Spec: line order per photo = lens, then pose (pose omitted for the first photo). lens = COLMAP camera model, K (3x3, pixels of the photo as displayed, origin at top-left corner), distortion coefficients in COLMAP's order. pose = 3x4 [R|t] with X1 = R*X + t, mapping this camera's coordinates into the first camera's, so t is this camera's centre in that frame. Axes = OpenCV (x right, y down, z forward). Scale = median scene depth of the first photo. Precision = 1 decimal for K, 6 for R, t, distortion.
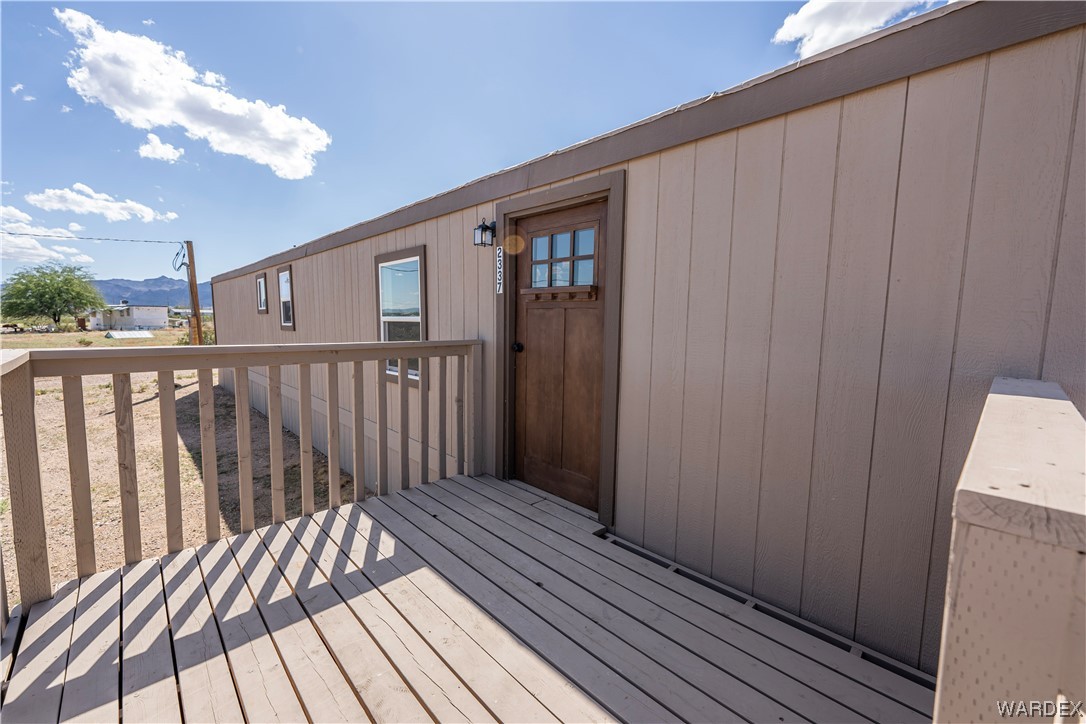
lens RADIAL K [[433.2, 0, 533.4], [0, 433.2, 365.1], [0, 0, 1]] dist [0.003192, -0.000358]
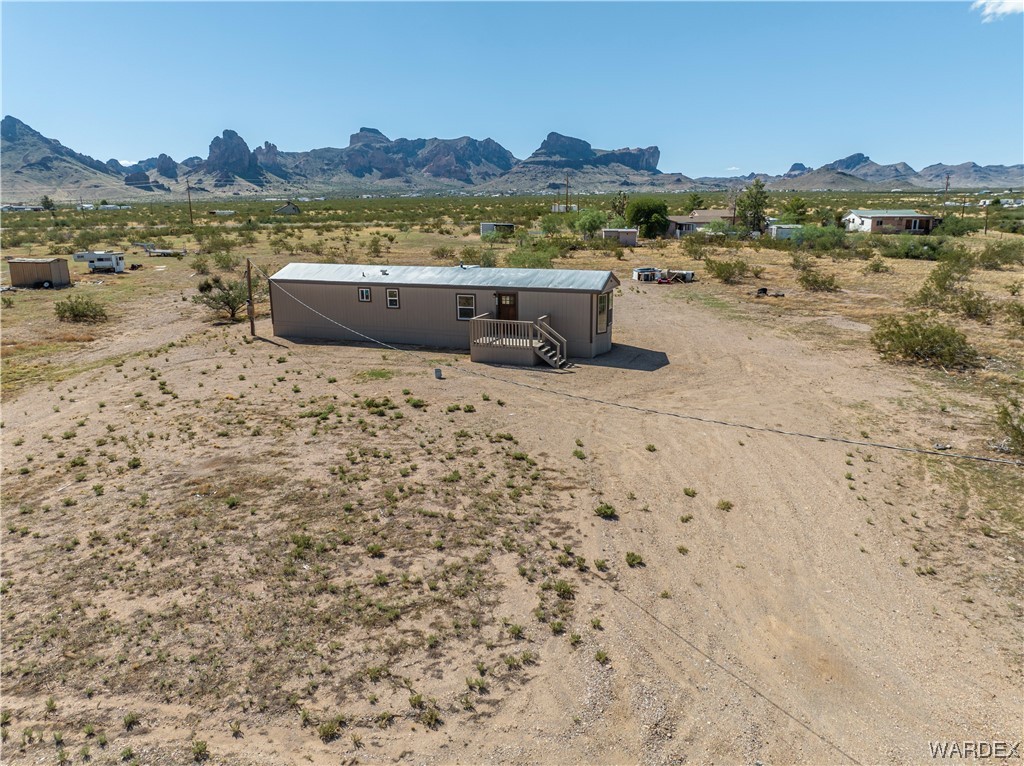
lens RADIAL K [[721.7, 0, 509.6], [0, 721.7, 377.3], [0, 0, 1]] dist [-0.018335, 0.003399]
pose [[0.900572, -0.129782, 0.414881, -0.376317], [0.070536, 0.985373, 0.155130, -0.062793], [-0.428945, -0.110442, 0.896554, -0.737905]]
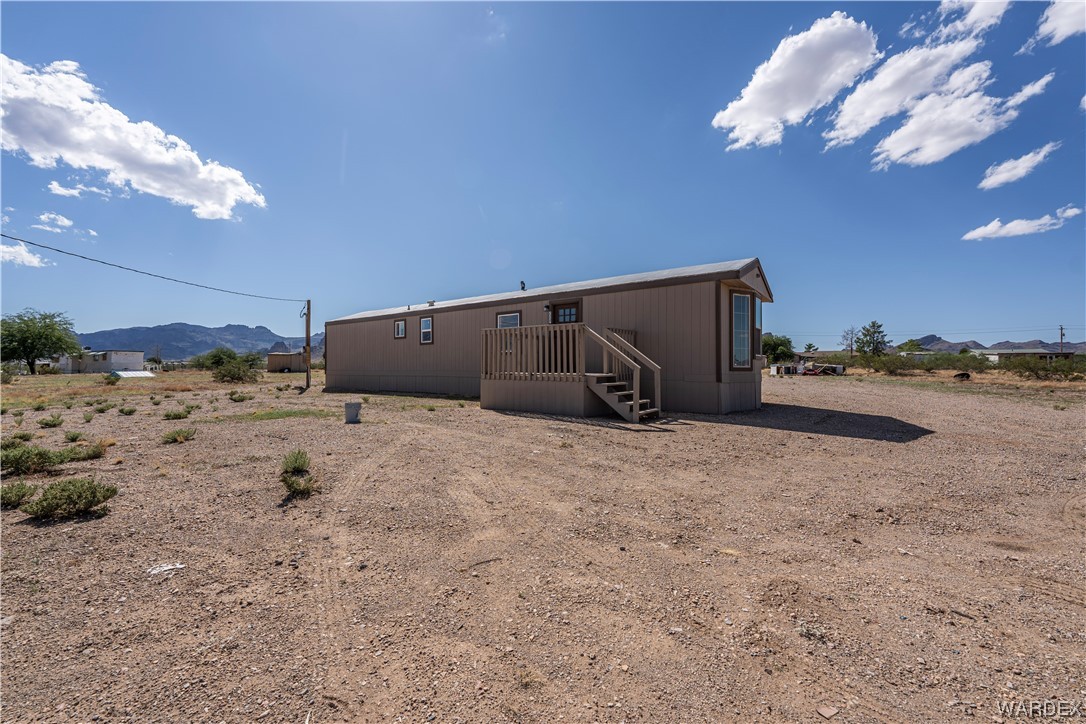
lens RADIAL K [[433.2, 0, 538.1], [0, 433.2, 363.7], [0, 0, 1]] dist [0.003192, -0.000358]
pose [[0.988585, -0.016904, 0.149715, -0.064902], [0.032795, 0.994003, -0.104317, 0.049942], [-0.147054, 0.108036, 0.983211, -0.232182]]
